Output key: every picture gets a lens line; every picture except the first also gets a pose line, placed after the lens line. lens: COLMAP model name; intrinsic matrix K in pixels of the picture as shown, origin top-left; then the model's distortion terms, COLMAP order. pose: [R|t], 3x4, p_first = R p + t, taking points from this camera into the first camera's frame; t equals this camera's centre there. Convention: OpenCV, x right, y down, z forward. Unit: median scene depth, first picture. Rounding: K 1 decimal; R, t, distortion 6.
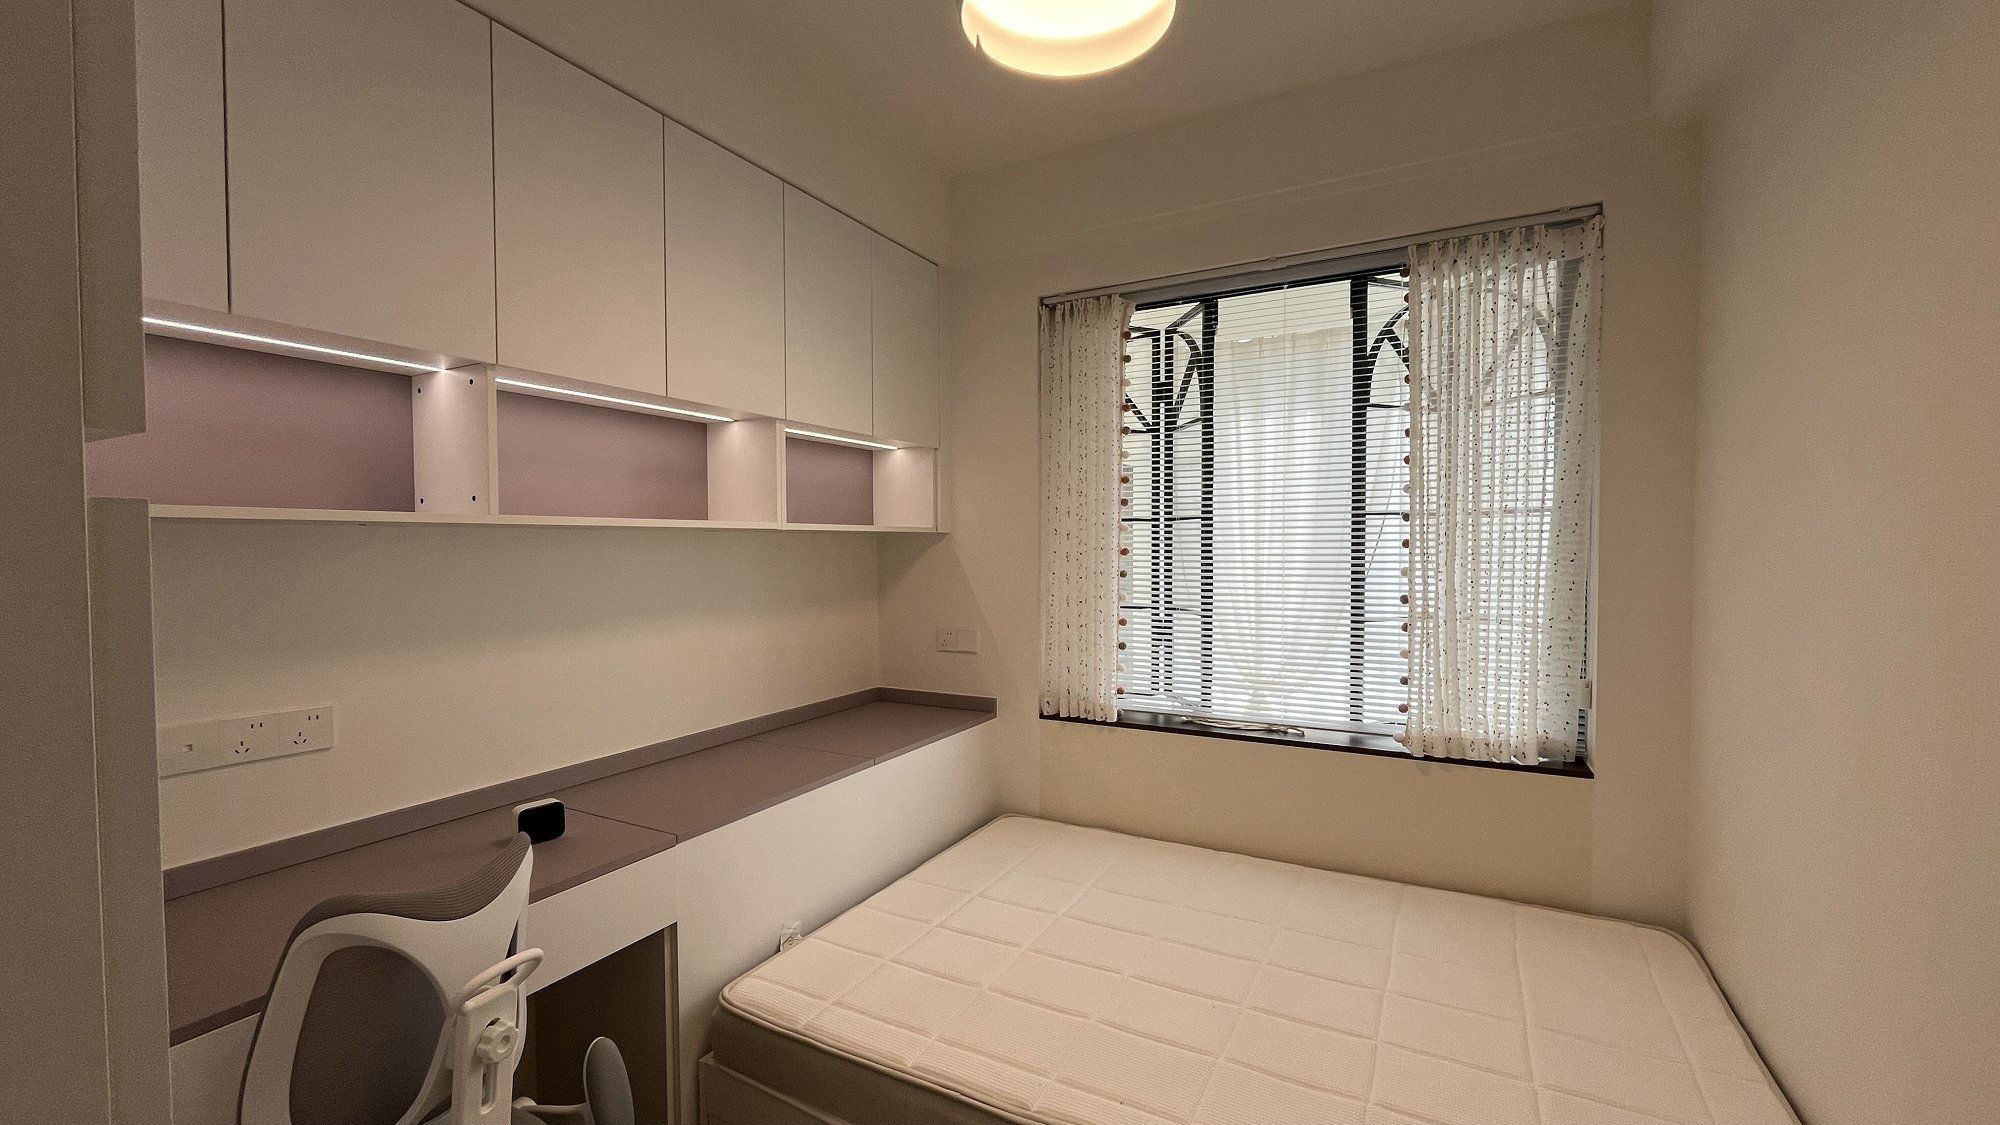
lens RADIAL K [[801.5, 0, 1000.9], [0, 801.5, 568.1], [0, 0, 1]] dist [0.001349, -0.004810]
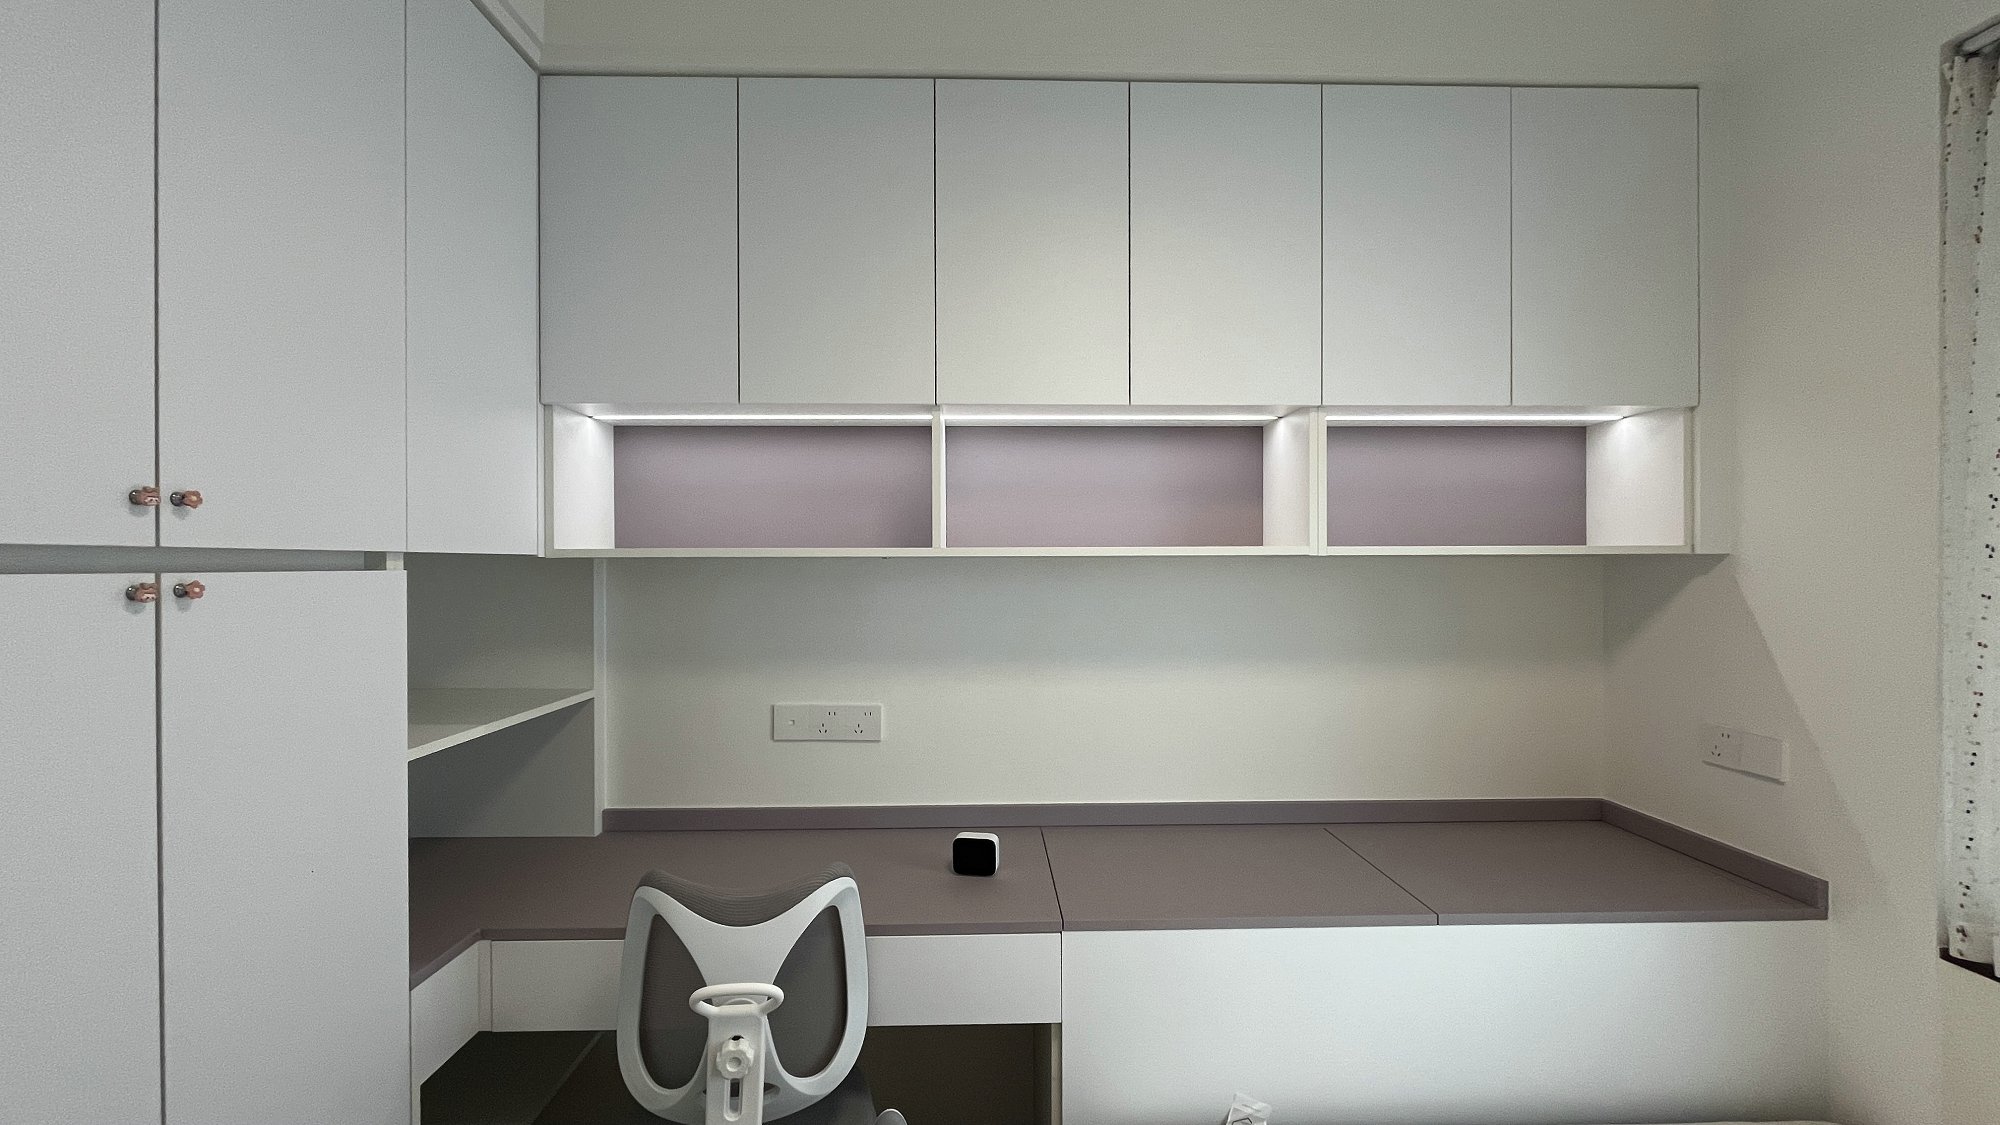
lens RADIAL K [[787.2, 0, 998.6], [0, 787.2, 577.4], [0, 0, 1]] dist [0.001827, -0.004104]
pose [[0.496588, 0.004899, -0.867973, 0.168614], [-0.026136, 0.999615, -0.009311, -0.010558], [0.867593, 0.027309, 0.496525, 0.311844]]
